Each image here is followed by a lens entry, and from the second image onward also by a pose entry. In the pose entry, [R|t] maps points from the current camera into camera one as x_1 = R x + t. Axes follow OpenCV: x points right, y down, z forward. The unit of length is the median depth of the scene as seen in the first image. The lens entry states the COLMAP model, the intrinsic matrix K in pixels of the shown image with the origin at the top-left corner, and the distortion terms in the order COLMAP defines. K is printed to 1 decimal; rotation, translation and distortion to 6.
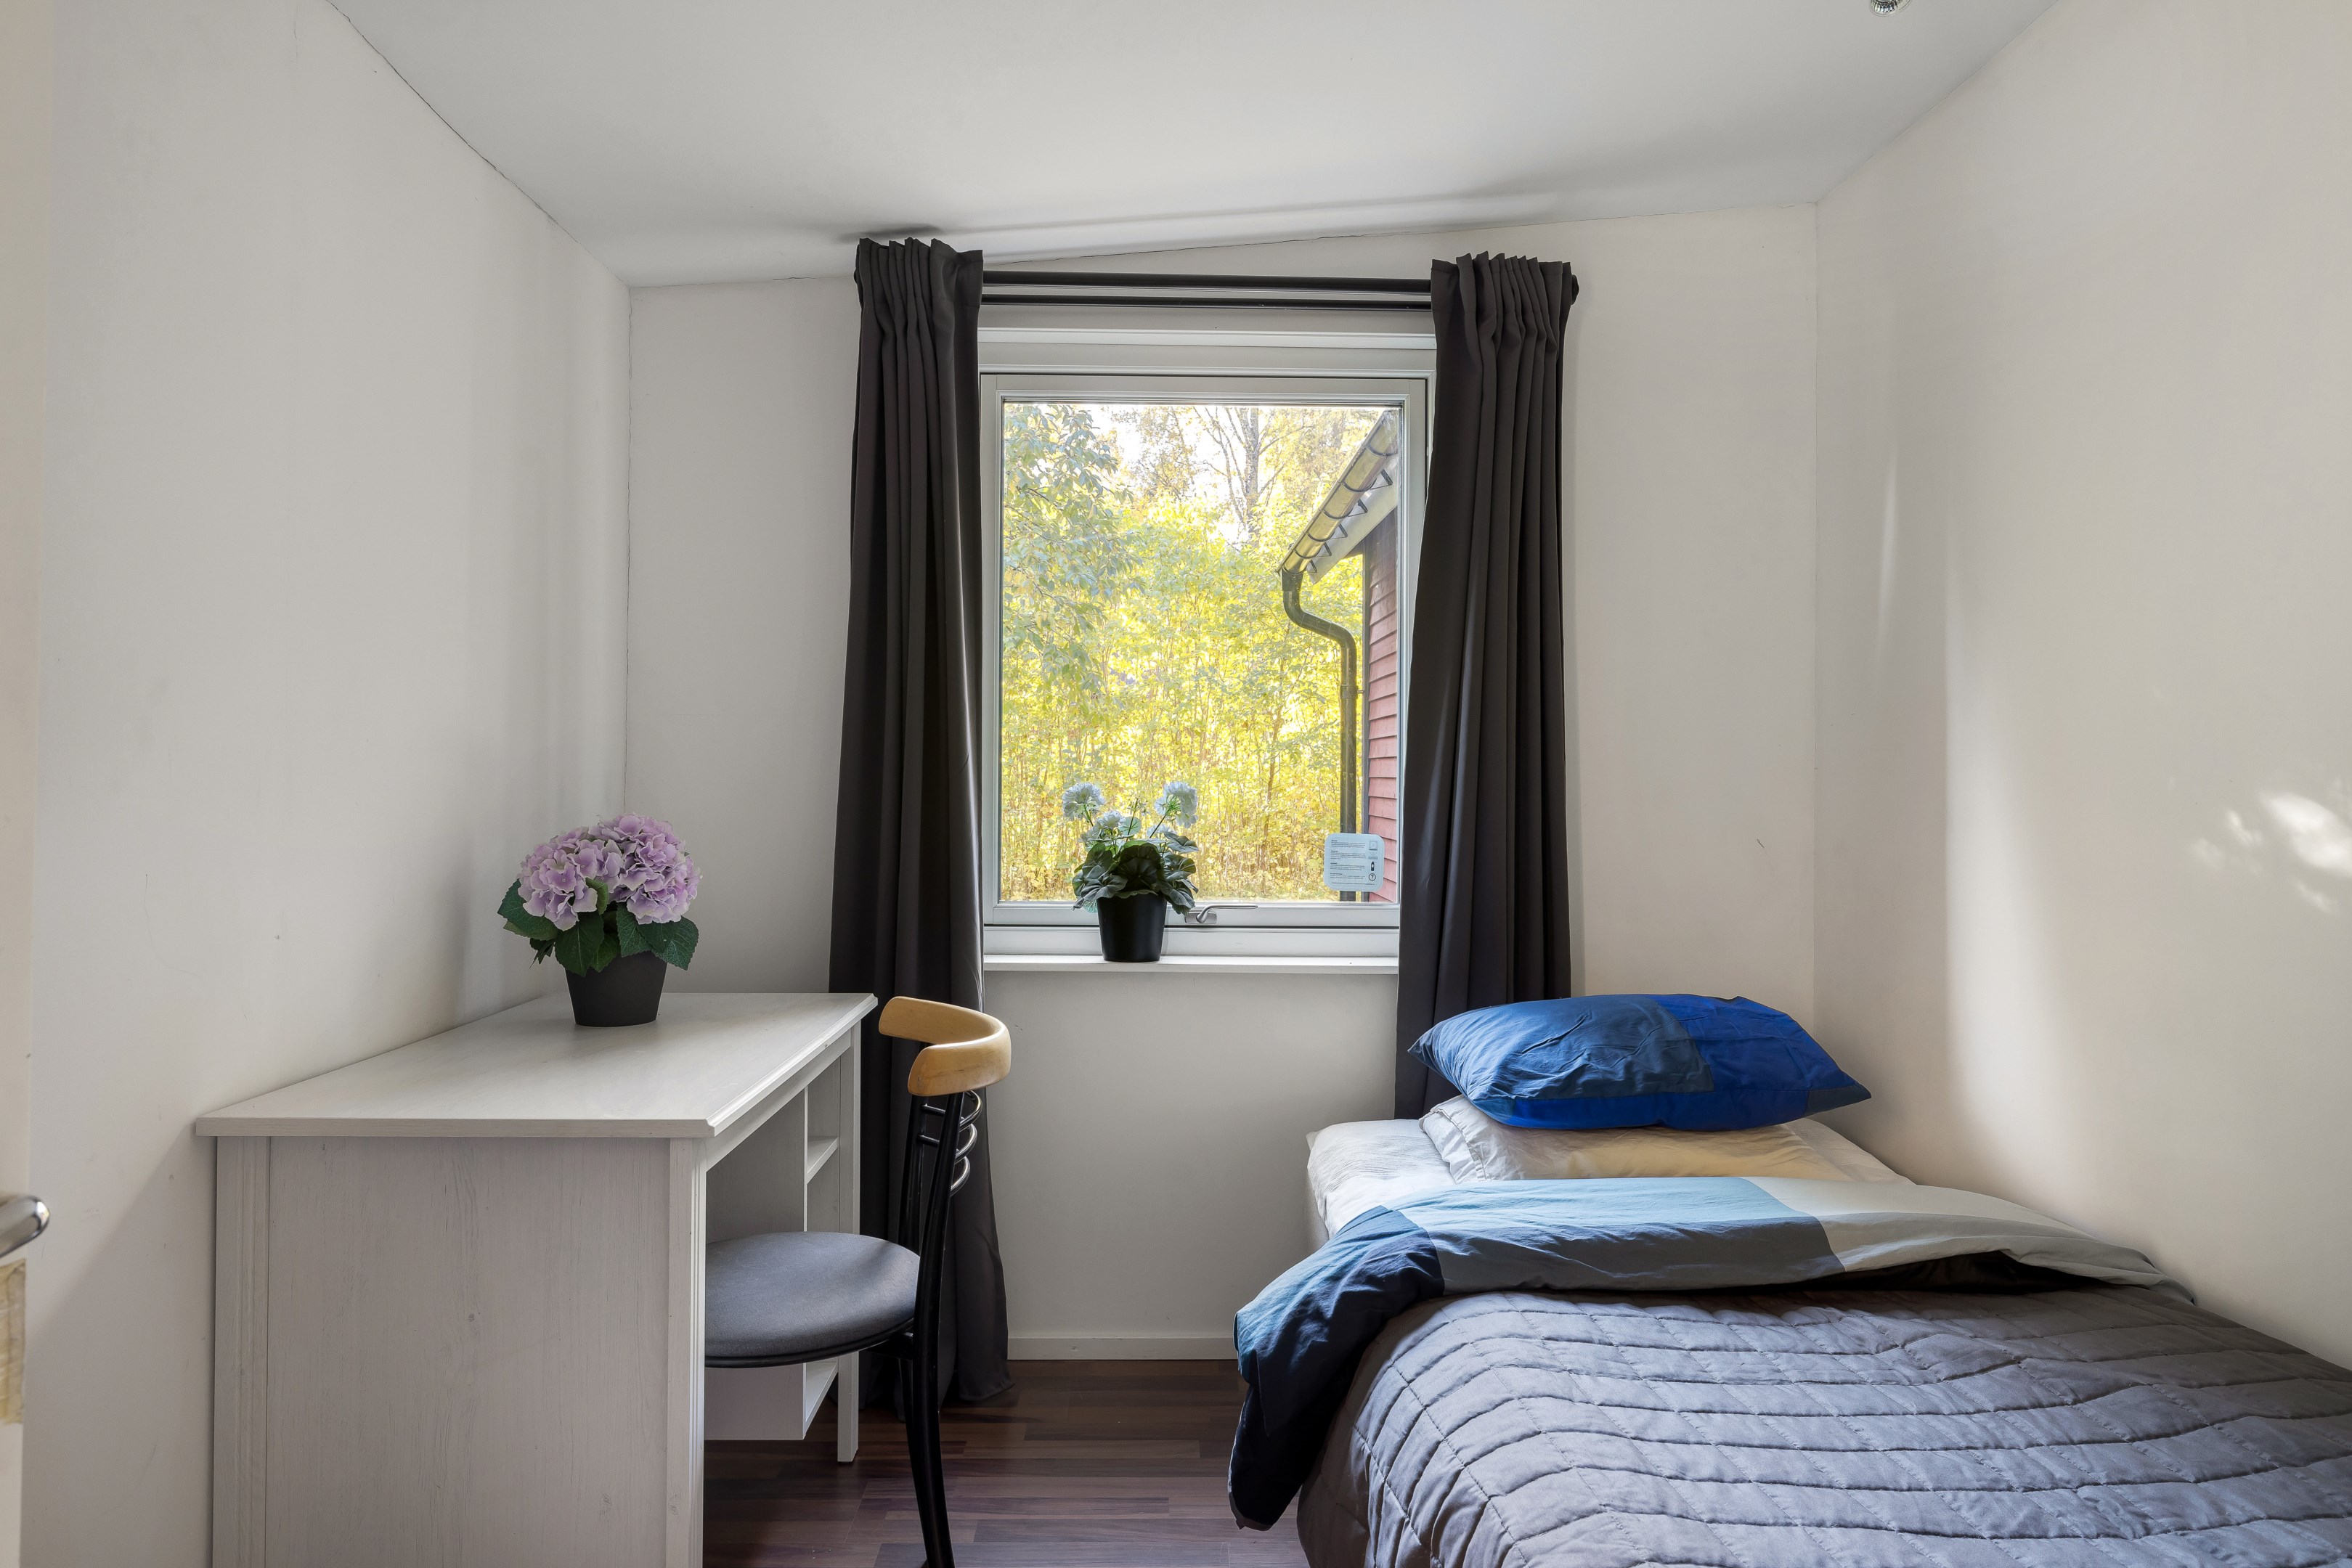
lens RADIAL K [[1447.1, 0, 1176.0], [0, 1447.1, 784.0], [0, 0, 1]] dist [-0.000044, -0.000170]
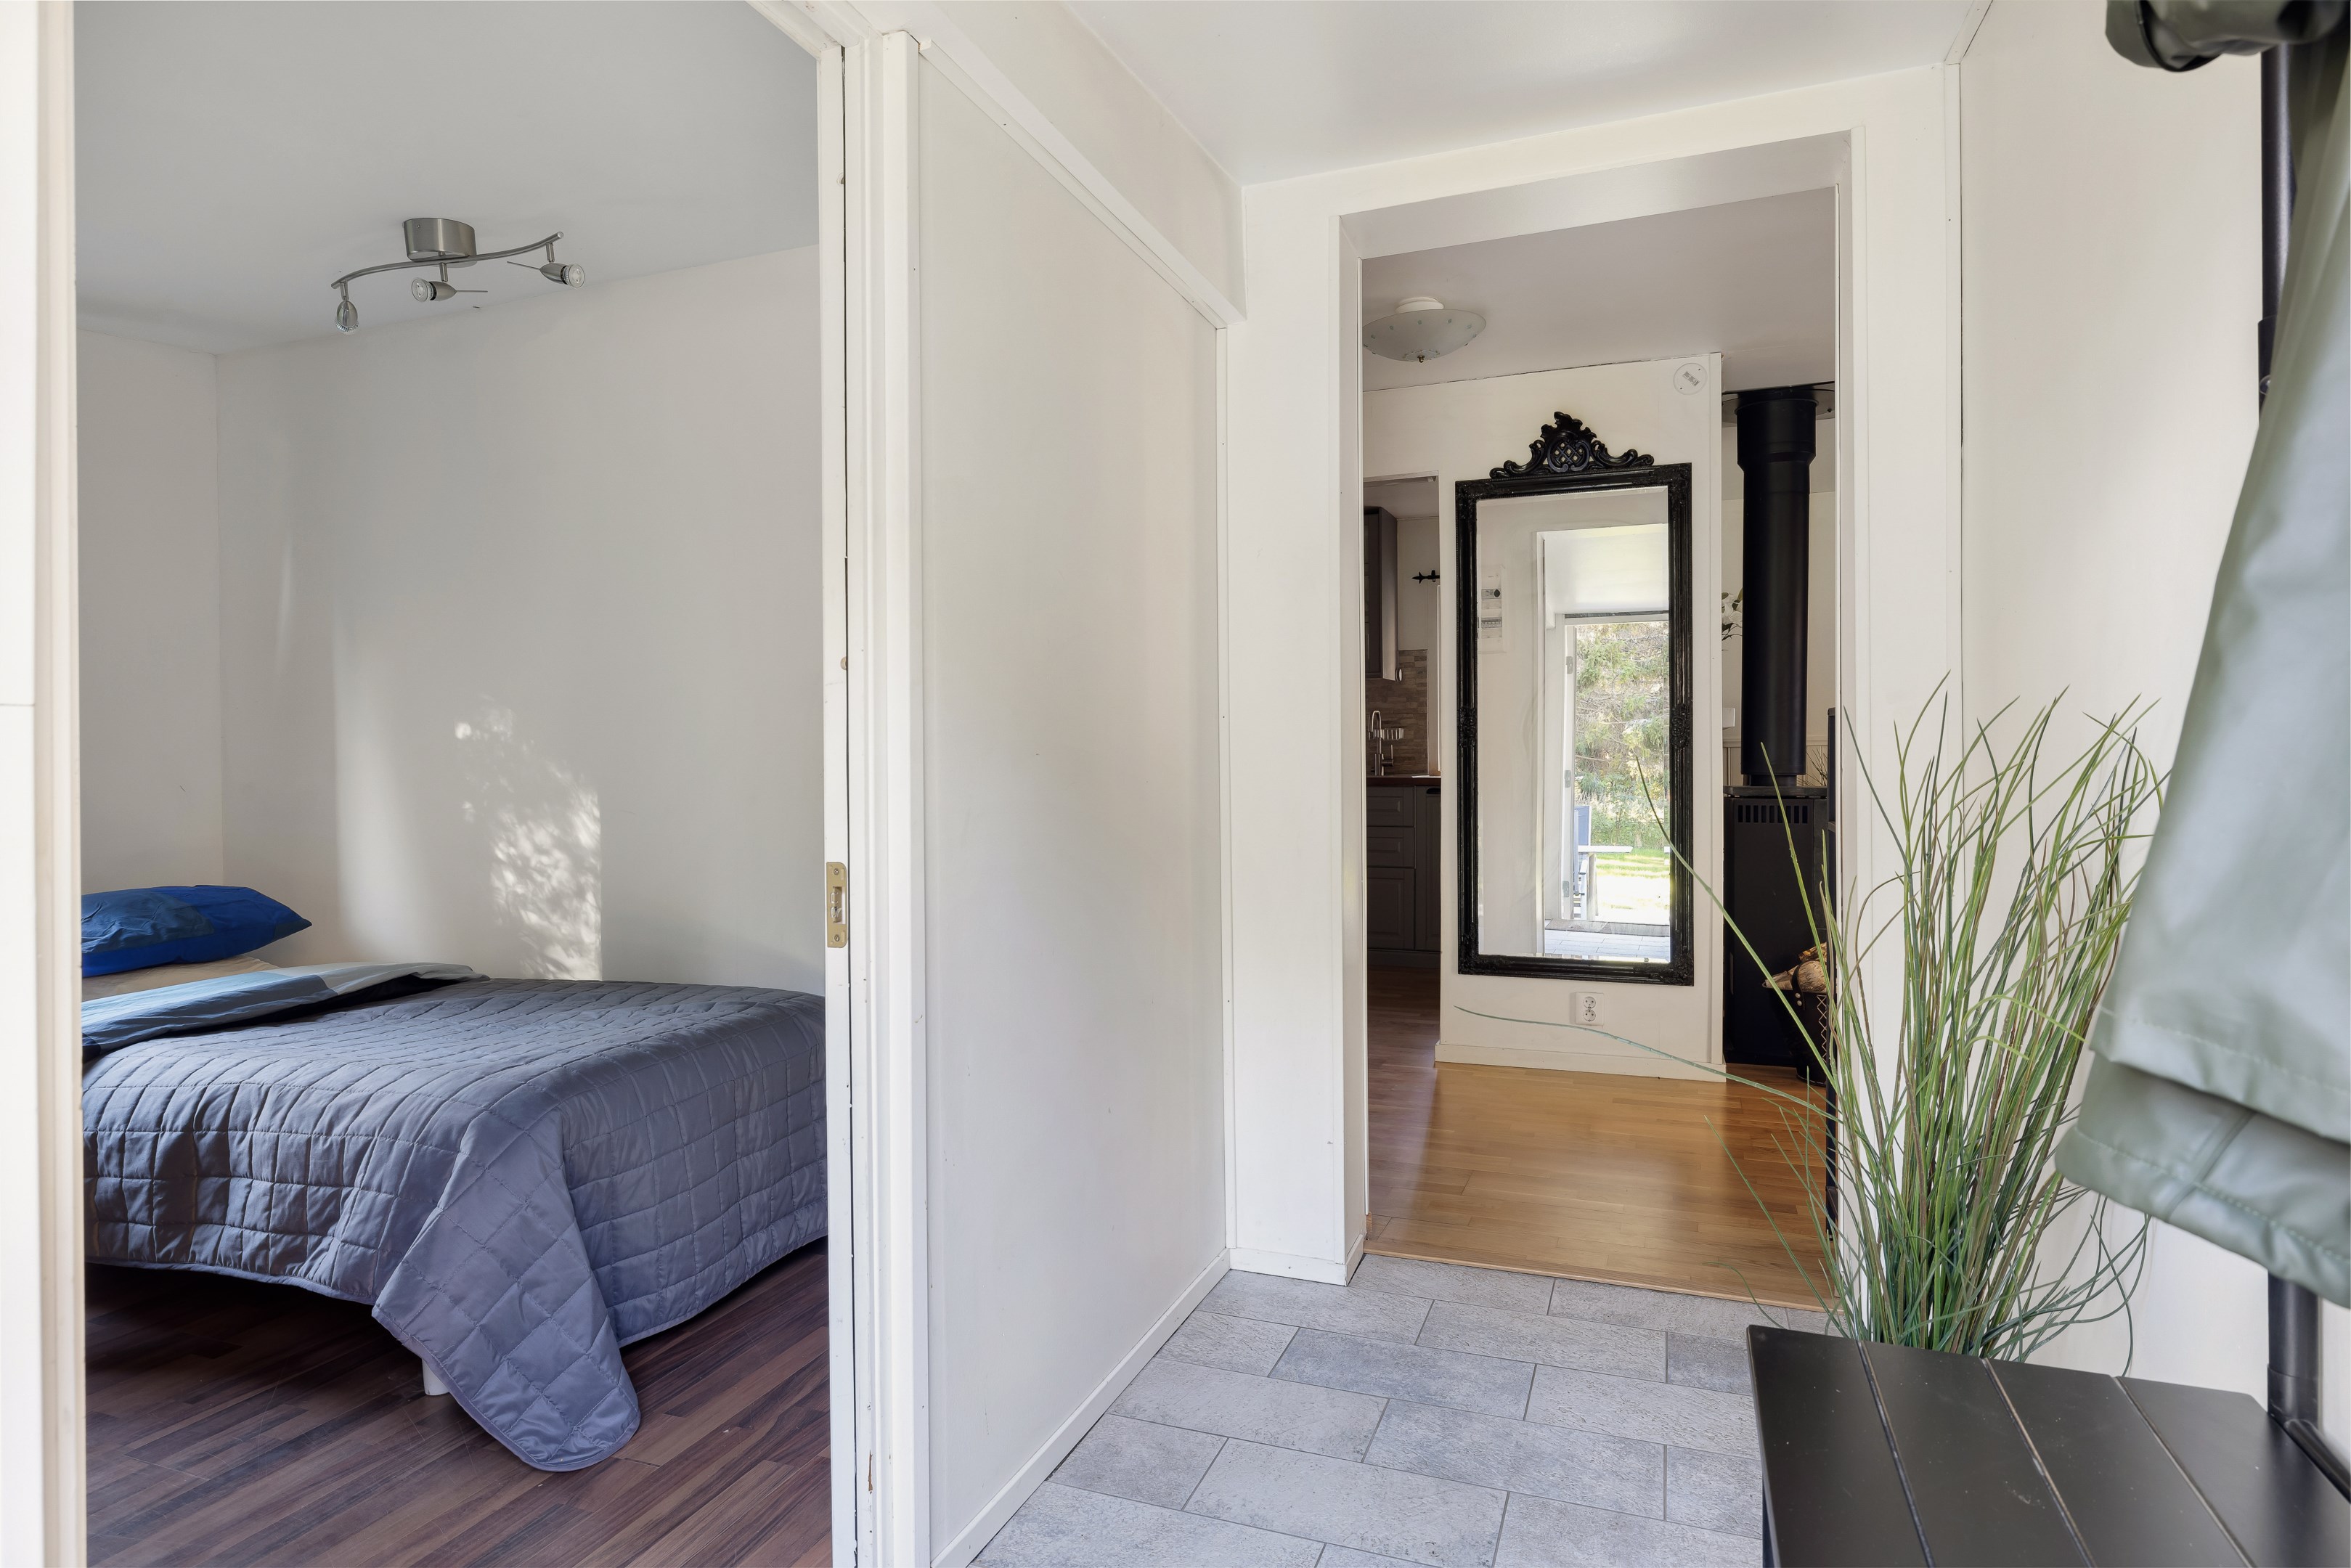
lens RADIAL K [[1301.5, 0, 1172.5], [0, 1301.5, 758.6], [0, 0, 1]] dist [-0.000435, -0.000112]
pose [[0.376135, -0.011760, 0.926490, -0.563068], [0.004057, 0.999931, 0.011045, 0.005386], [-0.926556, -0.000395, 0.376157, -0.530318]]
